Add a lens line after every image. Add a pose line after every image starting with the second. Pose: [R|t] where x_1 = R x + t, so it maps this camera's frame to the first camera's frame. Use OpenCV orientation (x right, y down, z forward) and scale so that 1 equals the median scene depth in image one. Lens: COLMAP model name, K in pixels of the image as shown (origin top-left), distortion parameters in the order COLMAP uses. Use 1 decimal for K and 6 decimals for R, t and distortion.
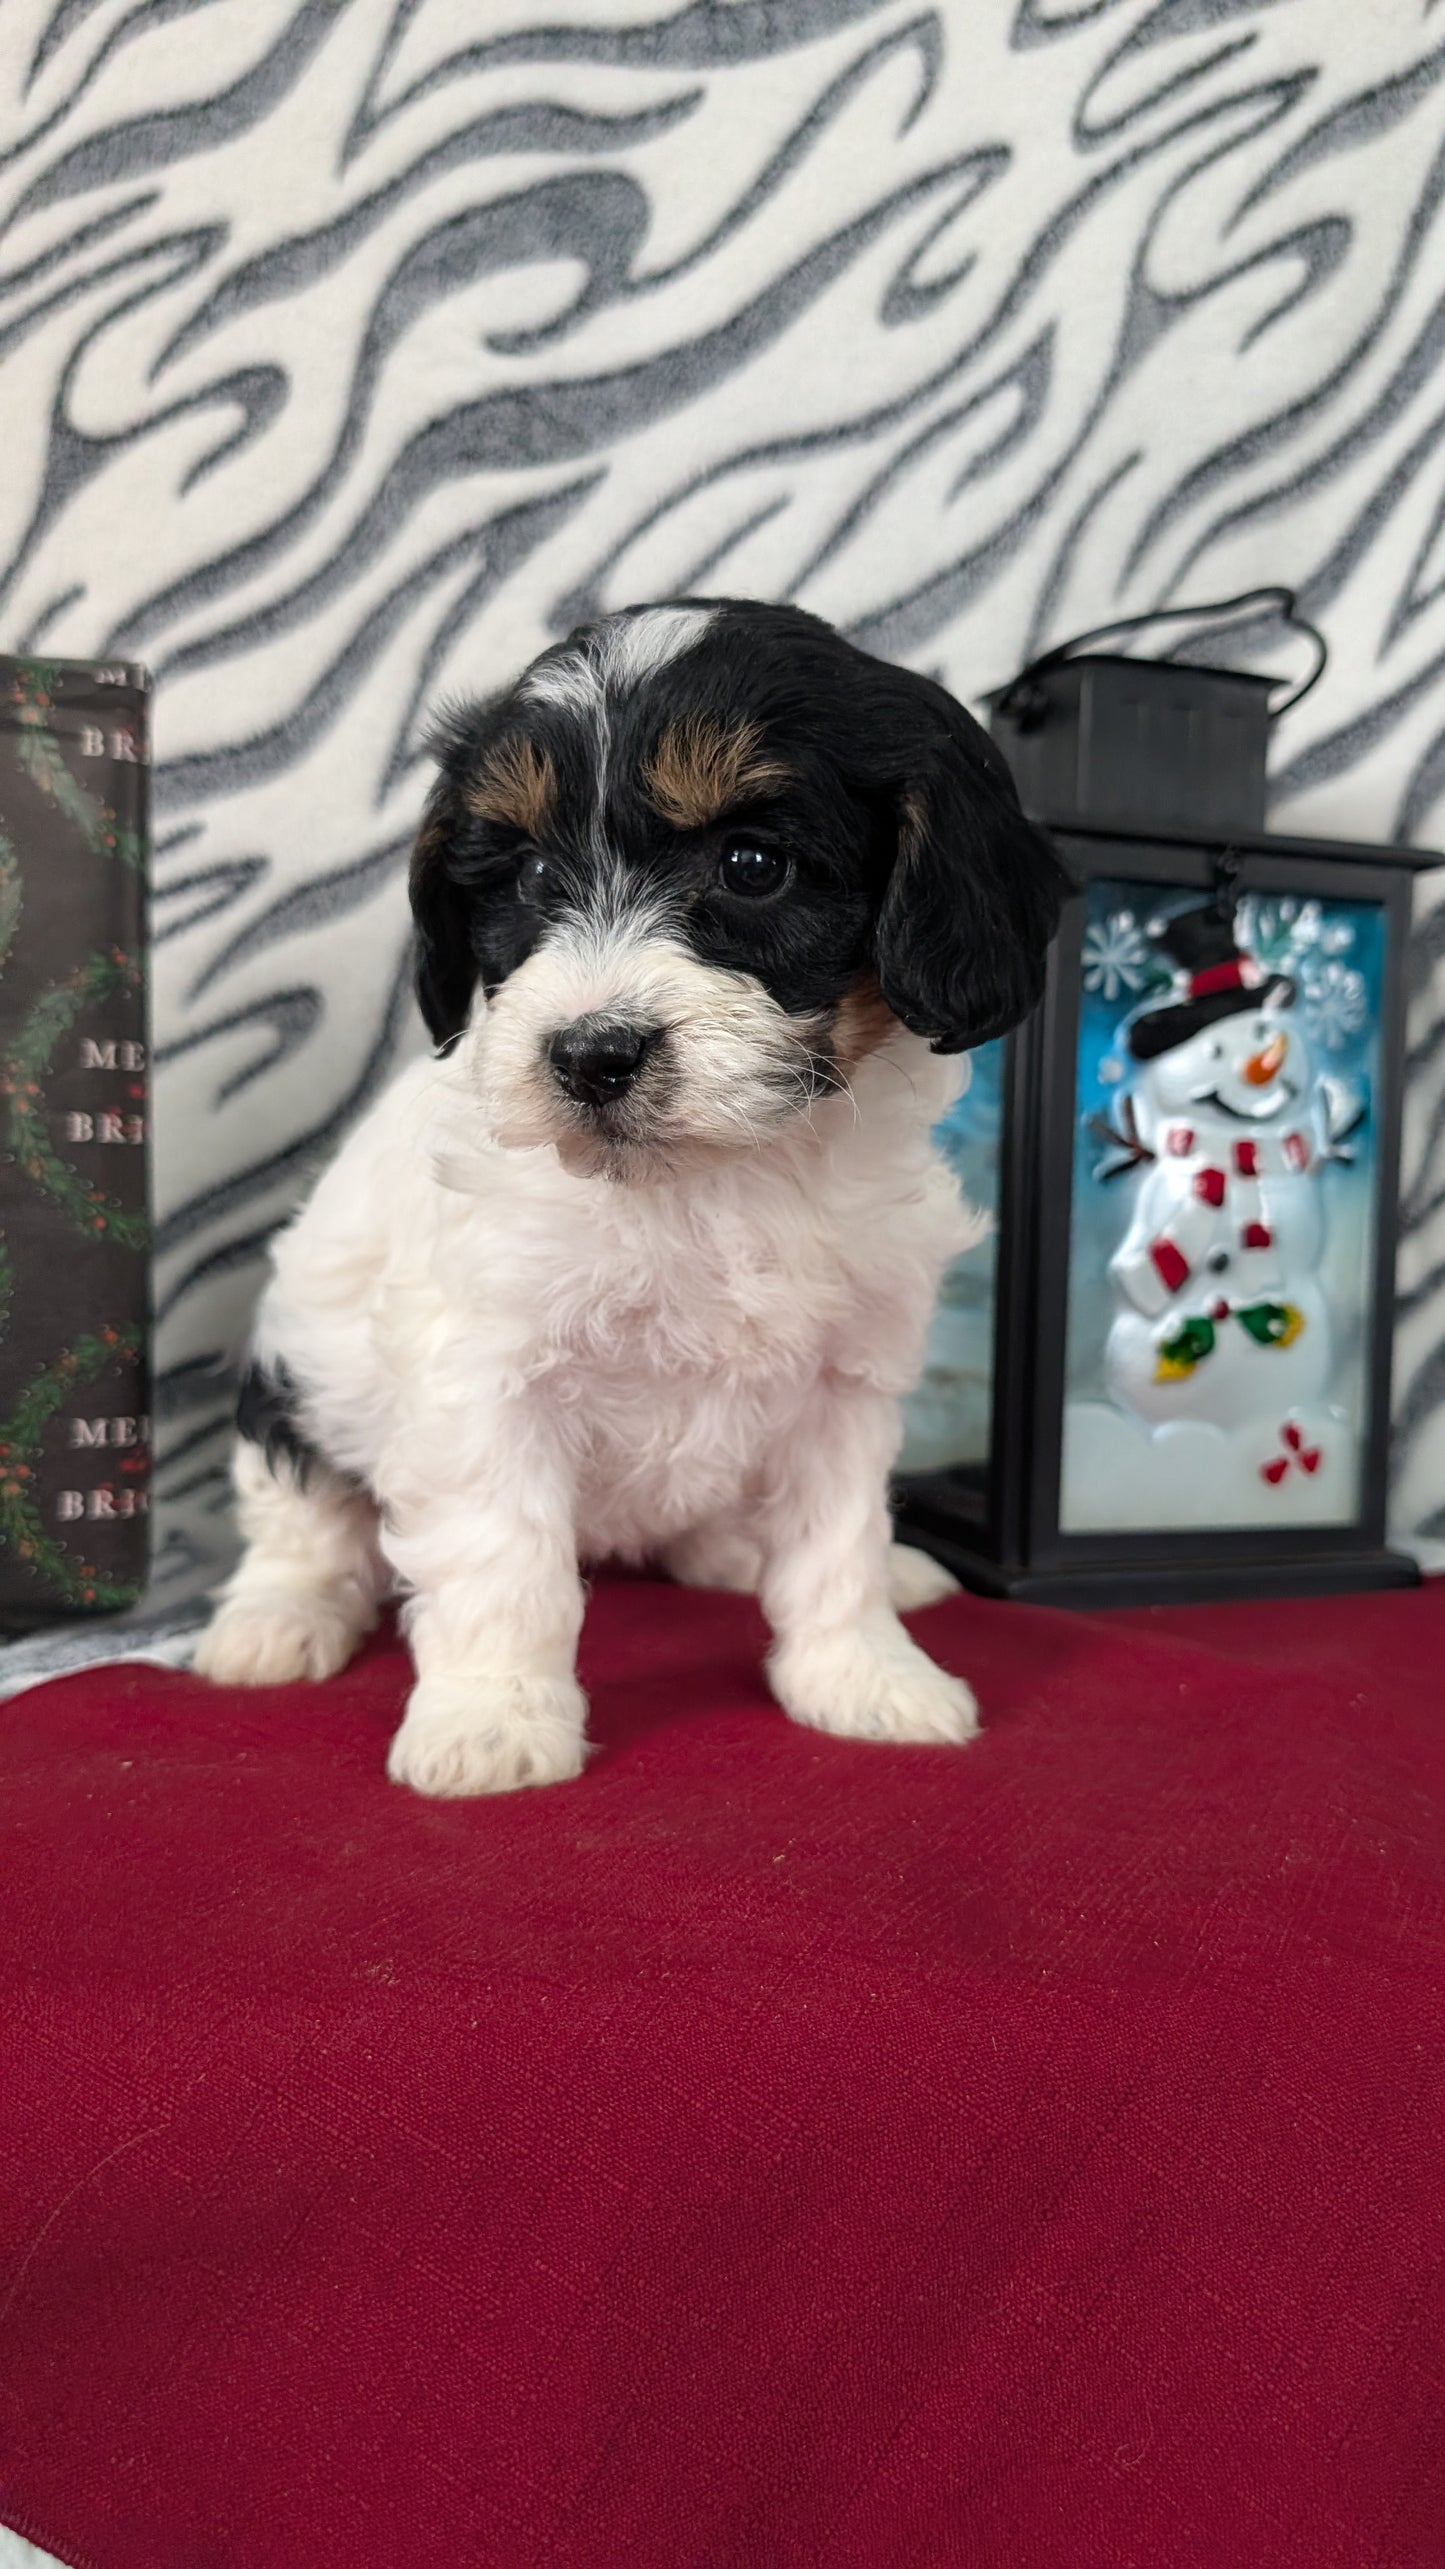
lens RADIAL K [[2039.7, 0, 811.2], [0, 2039.7, 1311.2], [0, 0, 1]] dist [0.044640, -0.041950]
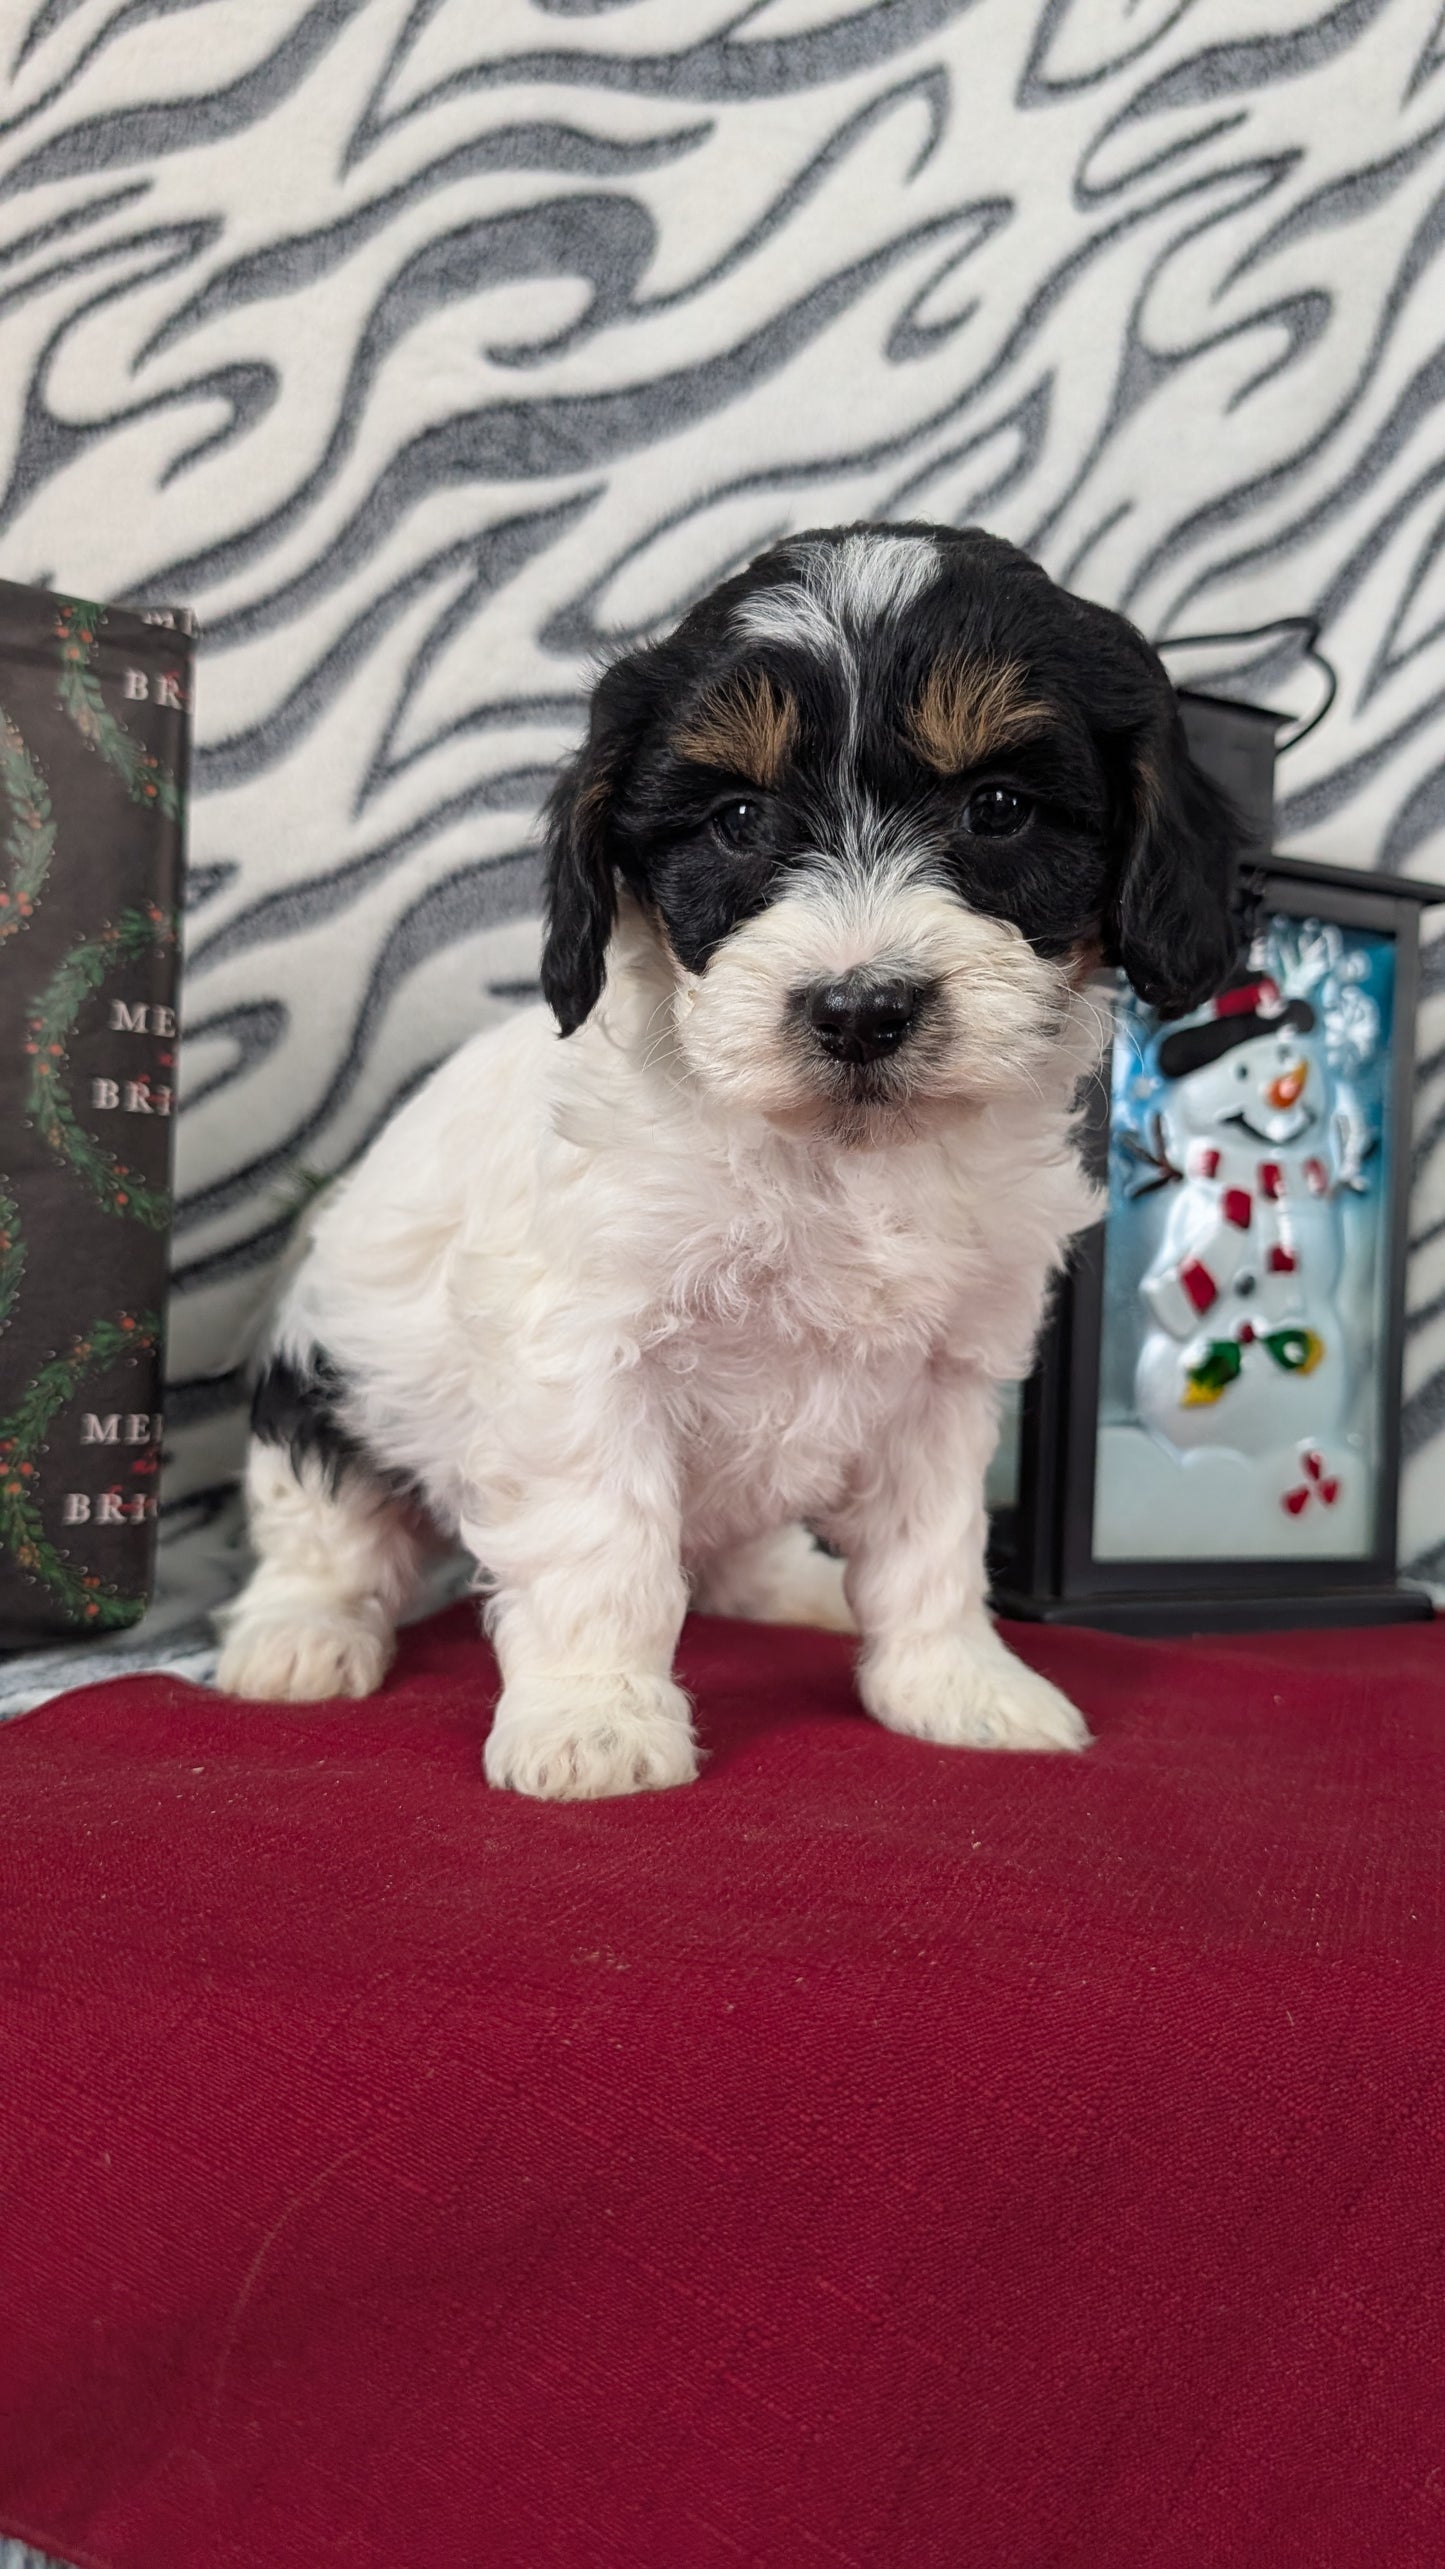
lens RADIAL K [[2039.7, 0, 819.3], [0, 2039.7, 1275.7], [0, 0, 1]] dist [0.044640, -0.041950]
pose [[0.994159, 0.014769, 0.106910, -0.099961], [-0.006273, 0.996825, -0.079373, 0.046292], [-0.107742, 0.078238, 0.991096, 0.043698]]
